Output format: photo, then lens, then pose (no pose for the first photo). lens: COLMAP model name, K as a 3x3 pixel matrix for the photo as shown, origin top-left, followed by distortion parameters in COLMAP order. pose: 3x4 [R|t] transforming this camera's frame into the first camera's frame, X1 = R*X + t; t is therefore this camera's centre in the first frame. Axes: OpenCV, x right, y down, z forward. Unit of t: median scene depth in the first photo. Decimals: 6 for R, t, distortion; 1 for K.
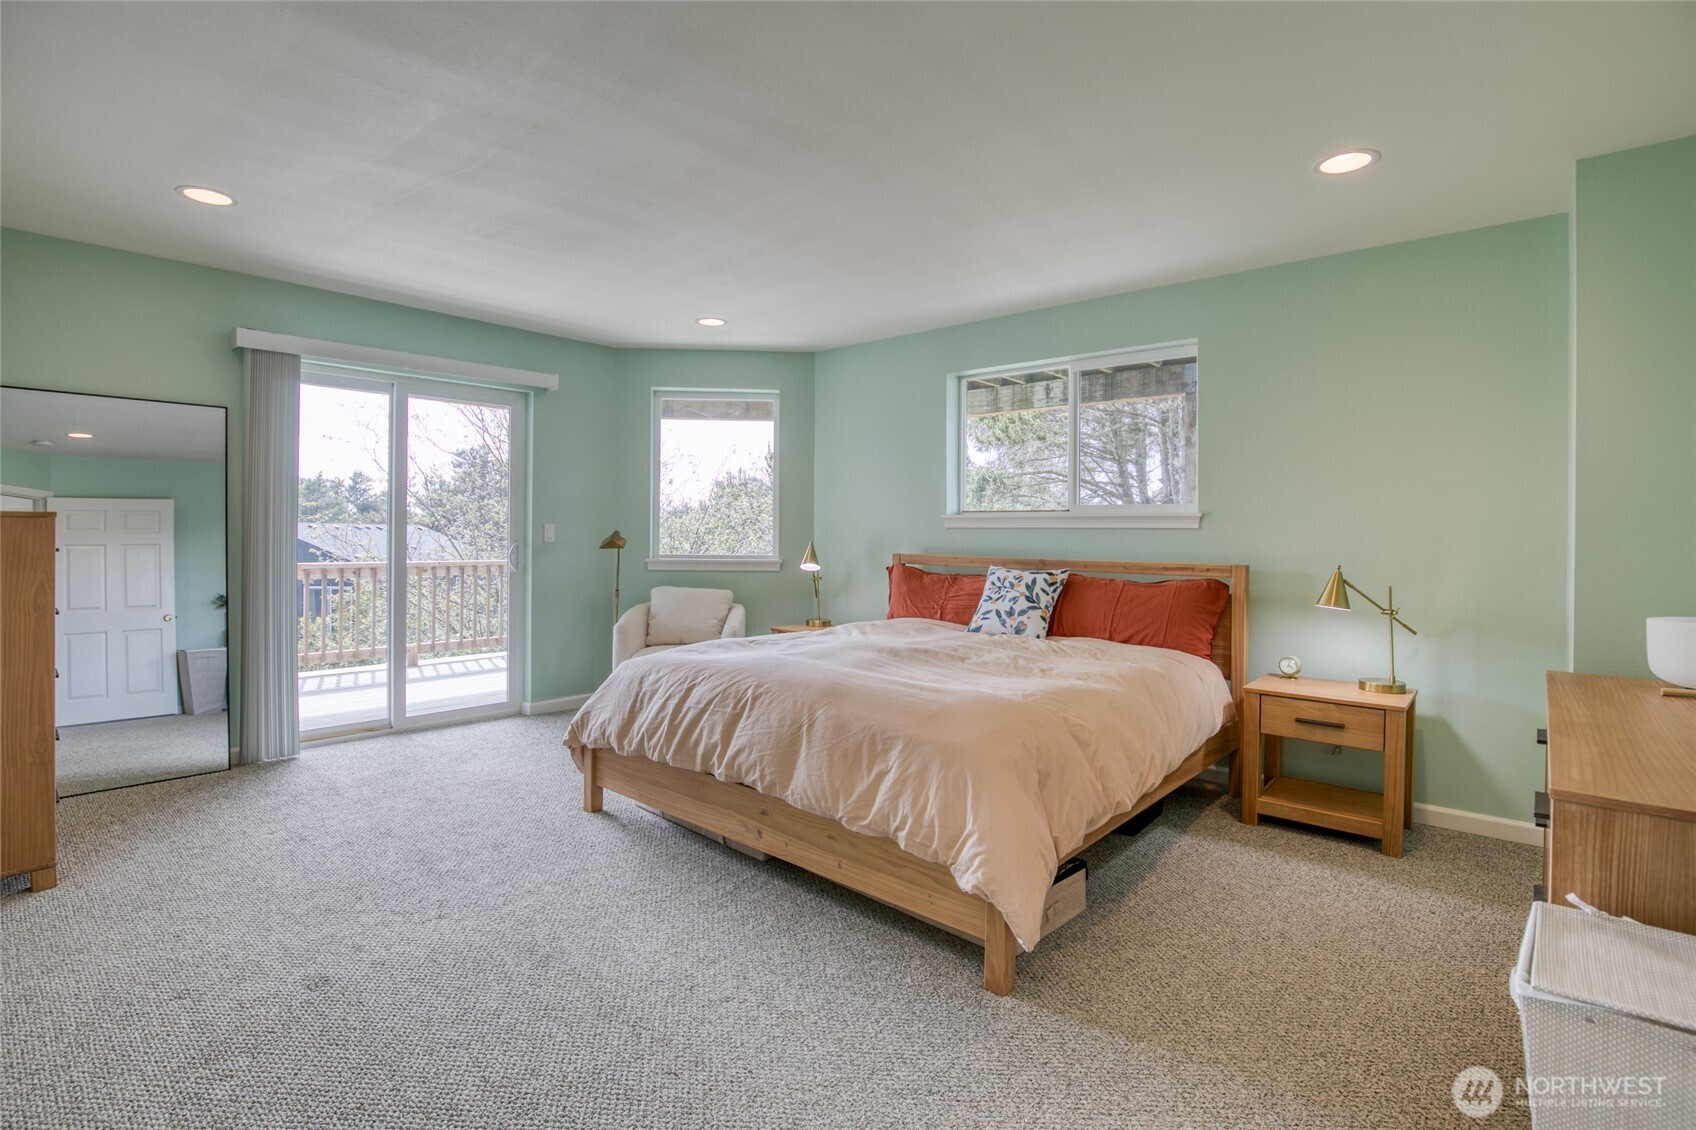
lens RADIAL K [[795.8, 0, 830.0], [0, 795.8, 549.0], [0, 0, 1]] dist [-0.032800, 0.006560]
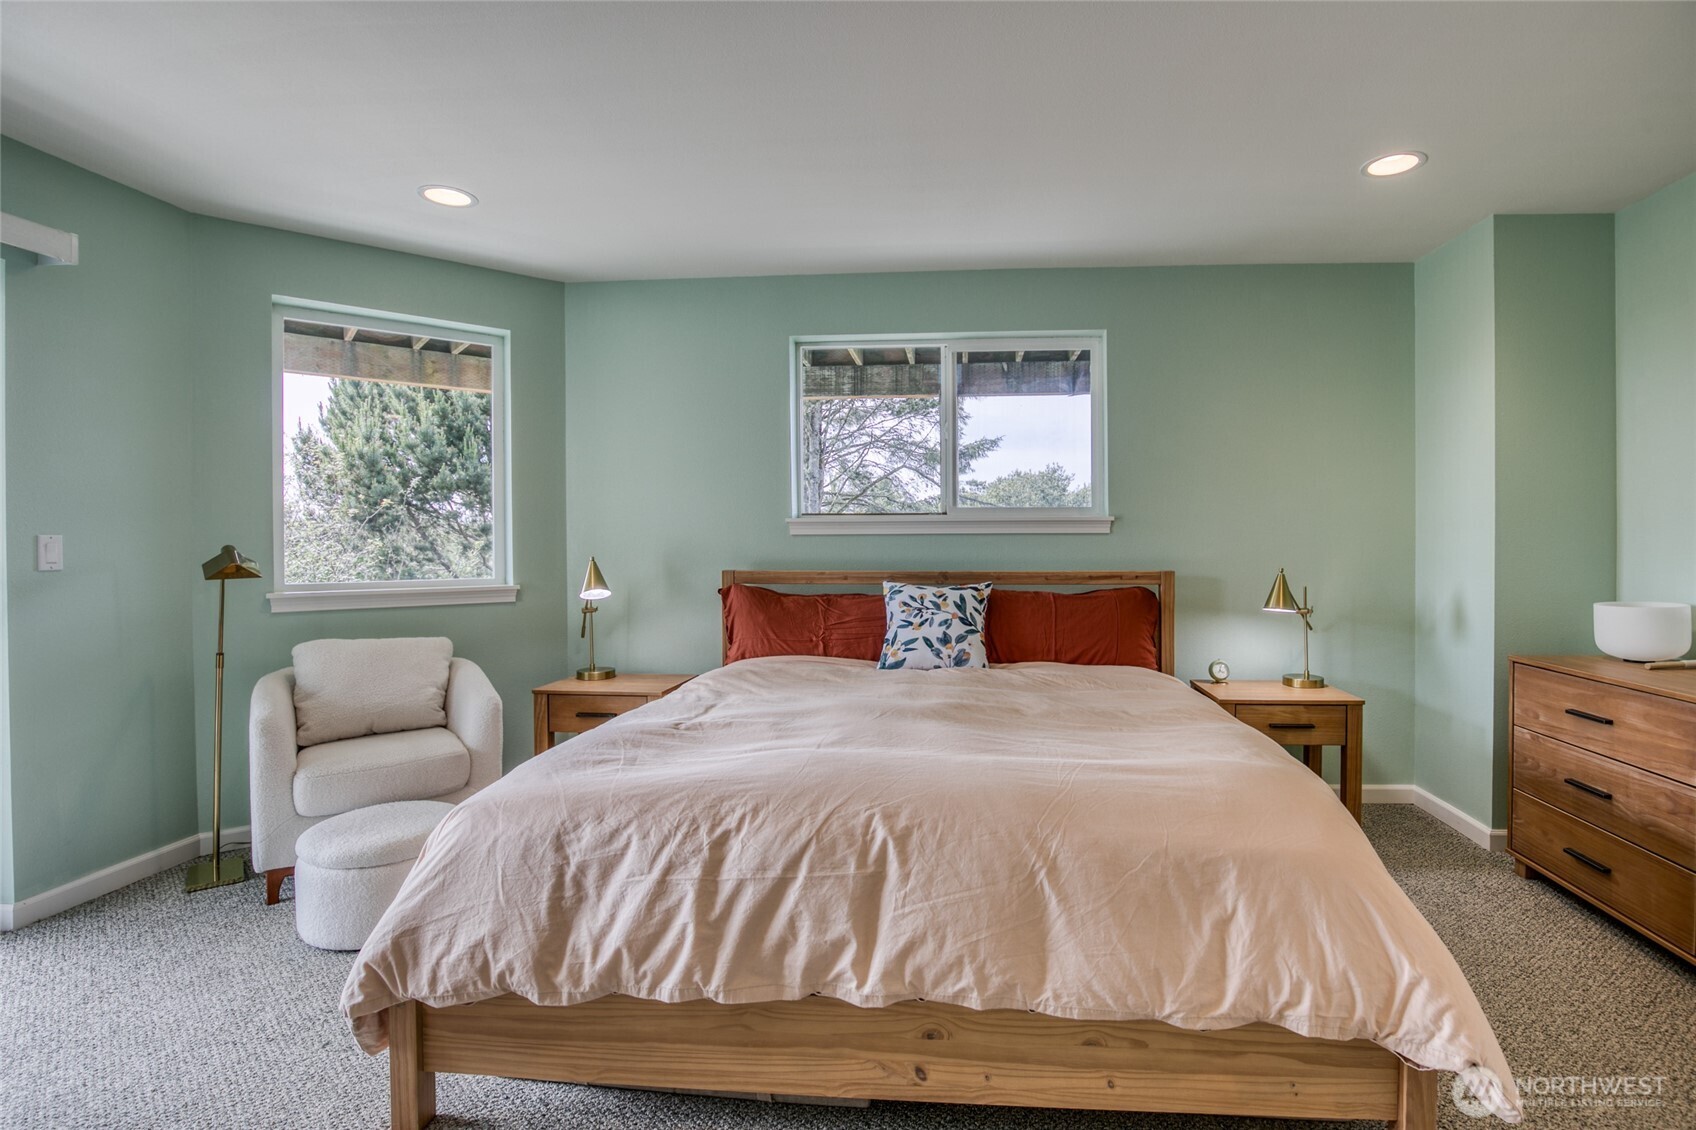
lens RADIAL K [[795.8, 0, 857.8], [0, 795.8, 563.7], [0, 0, 1]] dist [-0.032800, 0.006560]
pose [[0.797029, -0.028862, 0.603251, -0.346409], [0.024086, 0.999582, 0.016001, -0.012289], [-0.603460, 0.001777, 0.797391, 0.440021]]
